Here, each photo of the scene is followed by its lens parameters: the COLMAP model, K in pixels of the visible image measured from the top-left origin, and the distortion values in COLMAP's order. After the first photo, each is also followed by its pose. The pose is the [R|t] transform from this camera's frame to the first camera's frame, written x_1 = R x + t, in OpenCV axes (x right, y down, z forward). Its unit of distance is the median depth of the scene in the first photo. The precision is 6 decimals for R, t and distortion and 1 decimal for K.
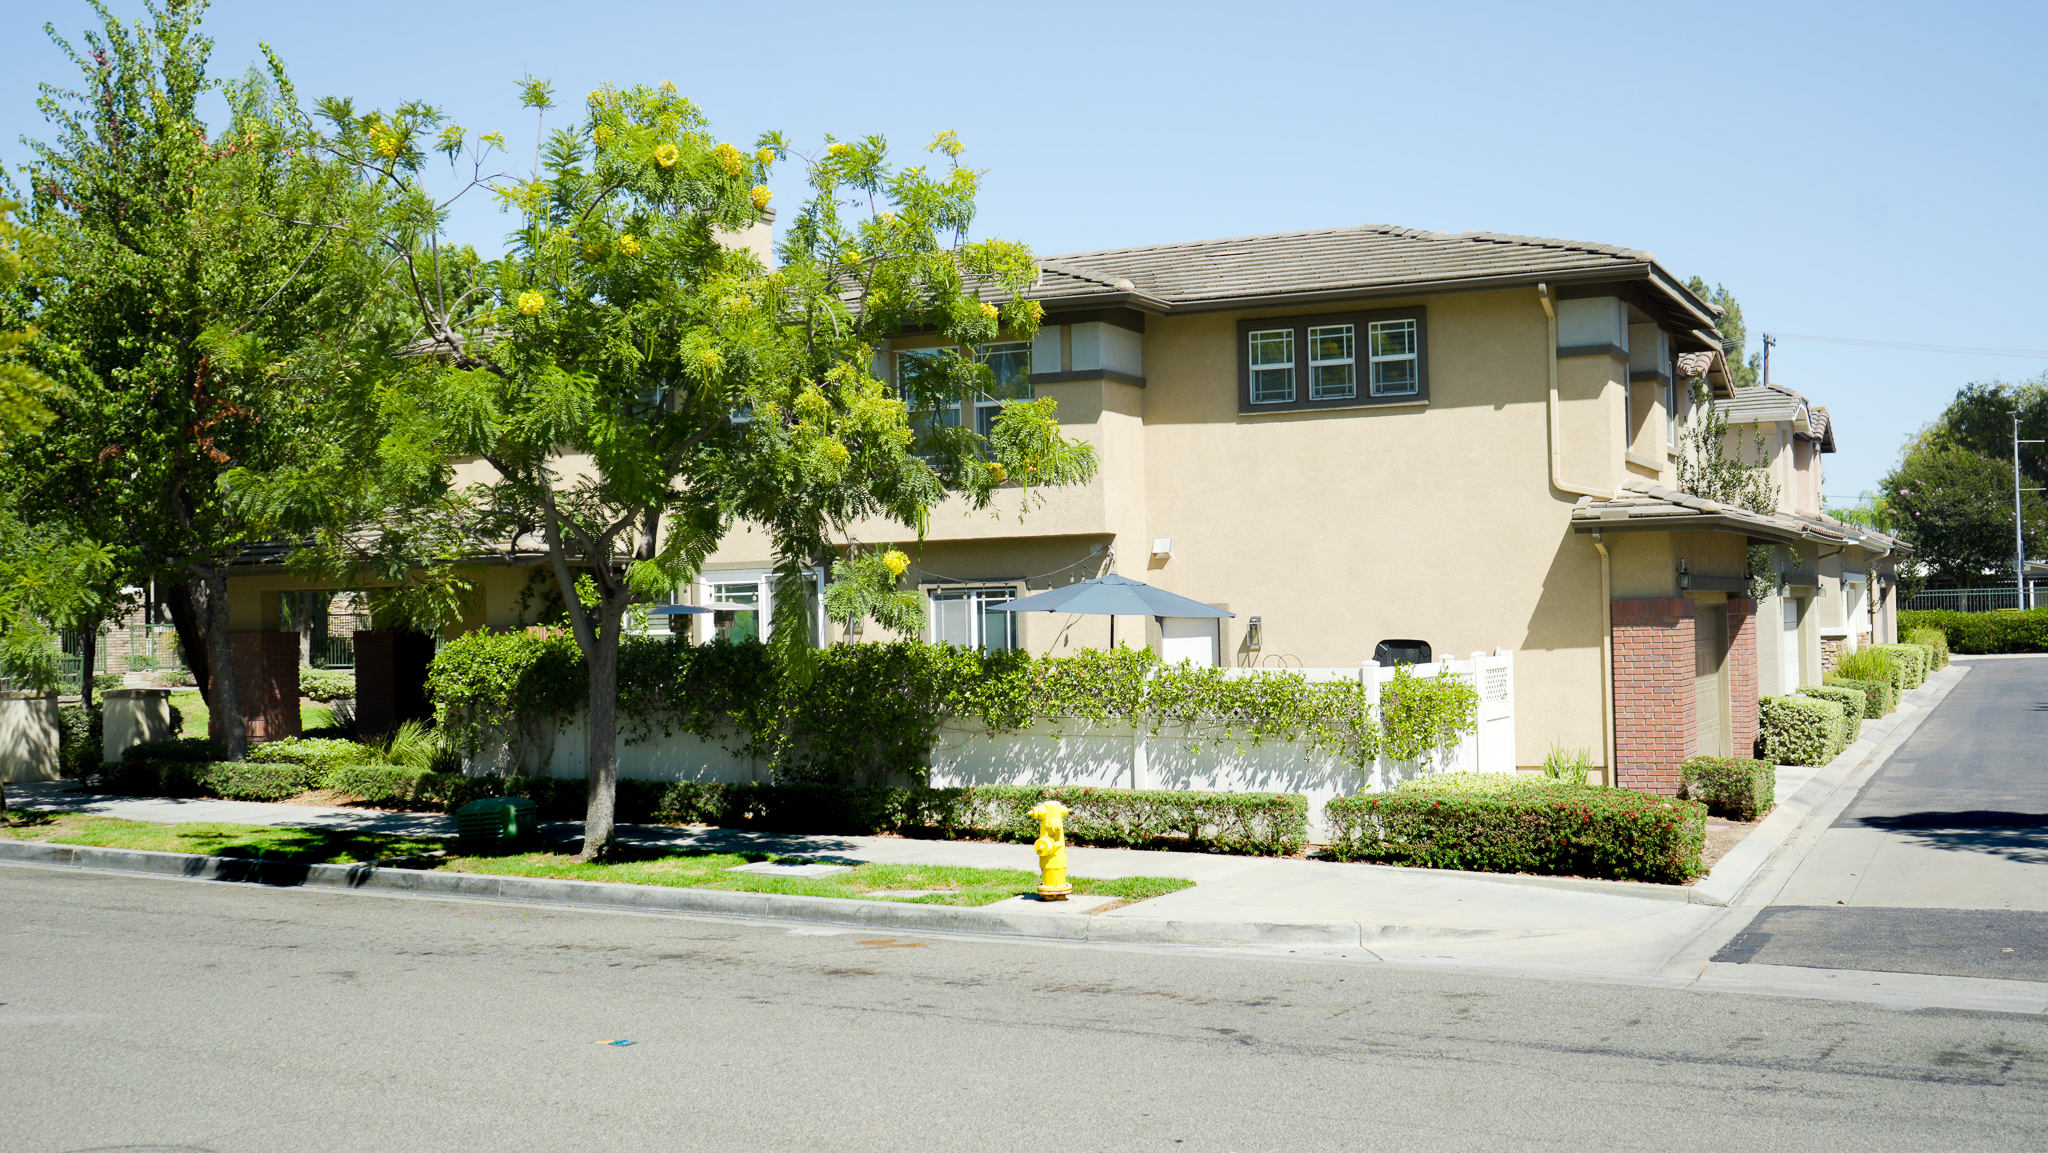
lens RADIAL K [[2062.4, 0, 1024.0], [0, 2062.4, 576.5], [0, 0, 1]] dist [-0.022680, -0.012992]
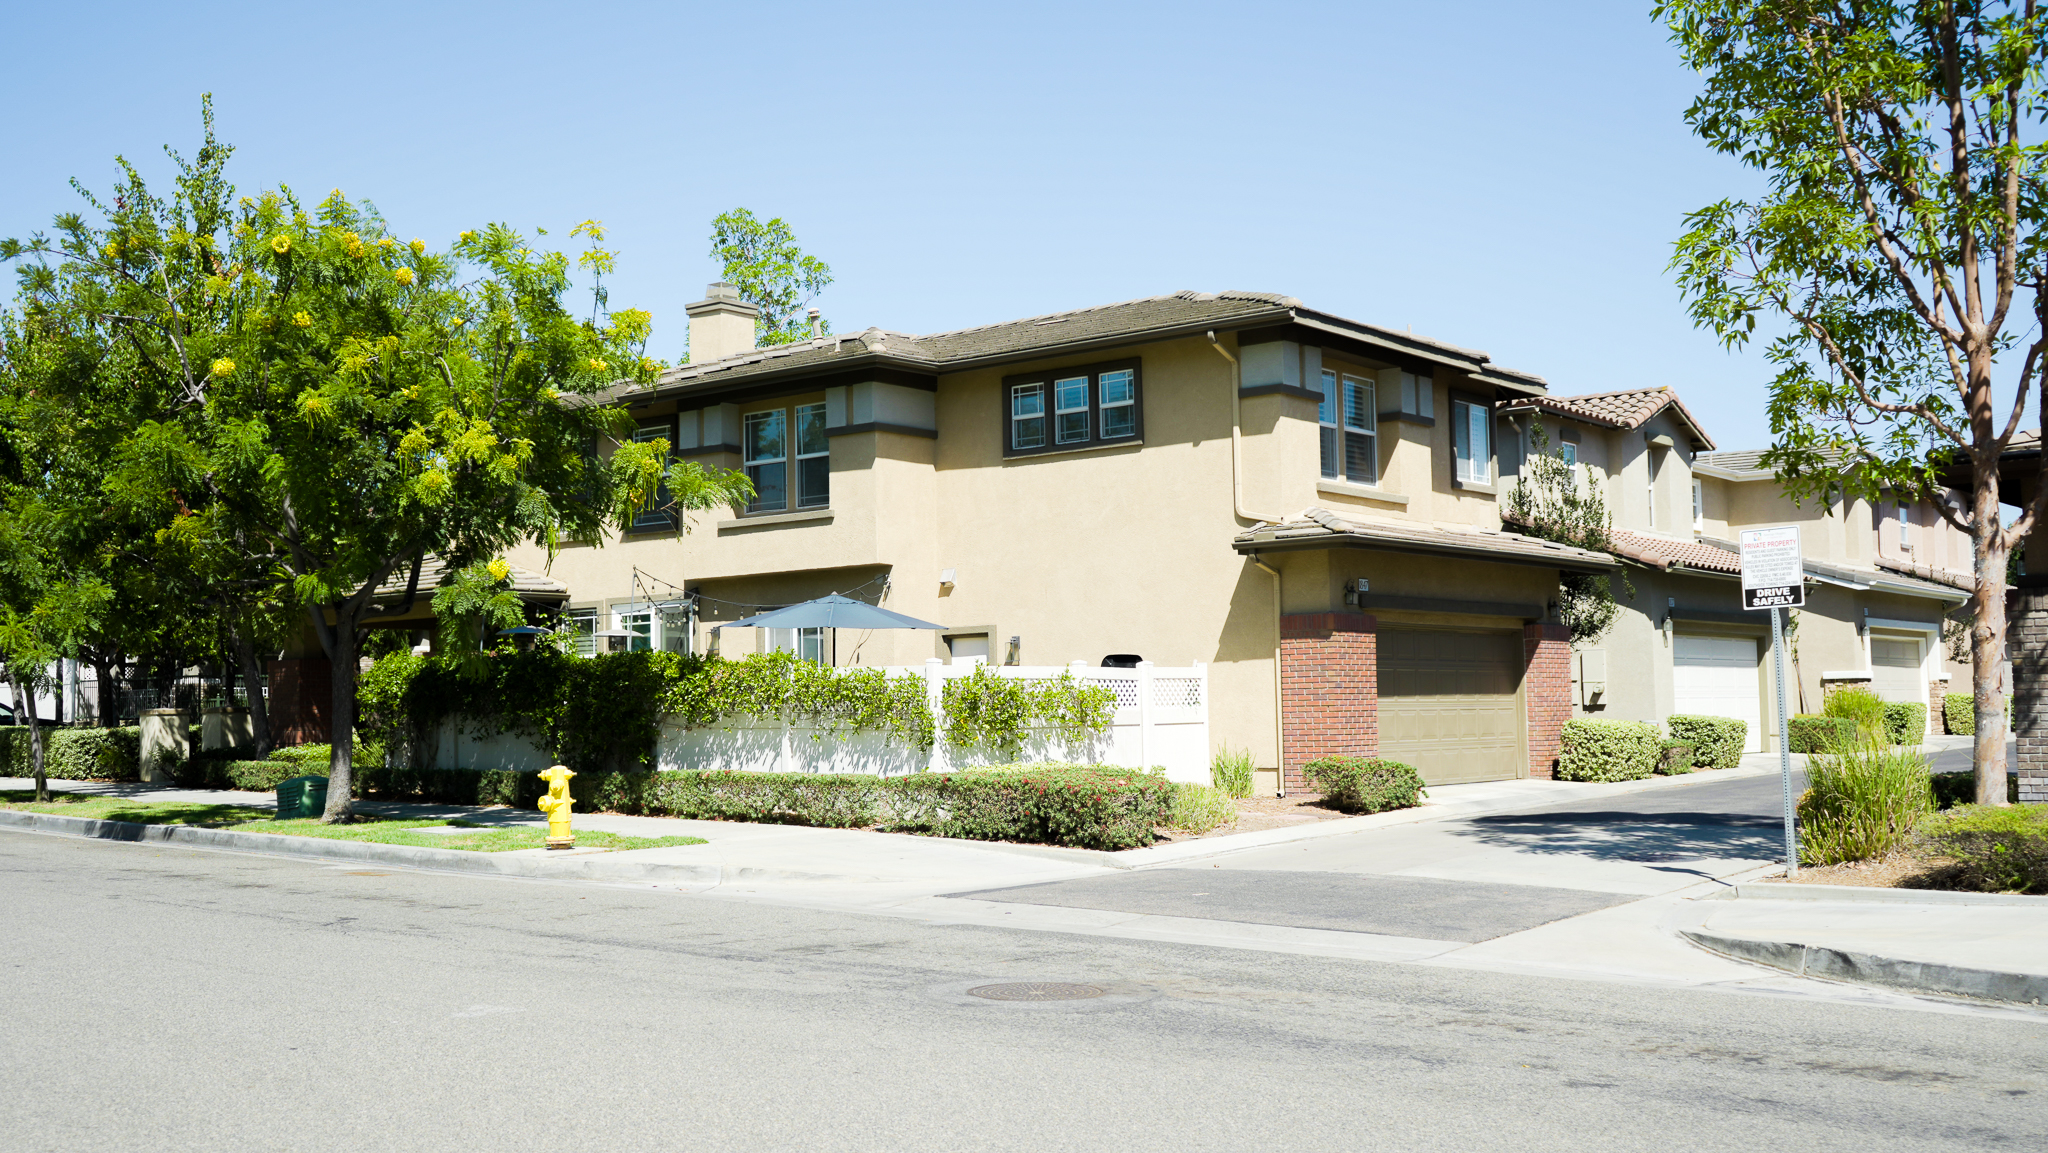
lens RADIAL K [[1850.7, 0, 1024.0], [0, 1850.7, 576.5], [0, 0, 1]] dist [-0.004013, -0.011226]
pose [[0.976148, -0.011488, -0.216801, 0.365460], [0.001913, 0.999015, -0.044324, 0.034238], [0.217097, 0.042852, 0.975209, 0.007488]]
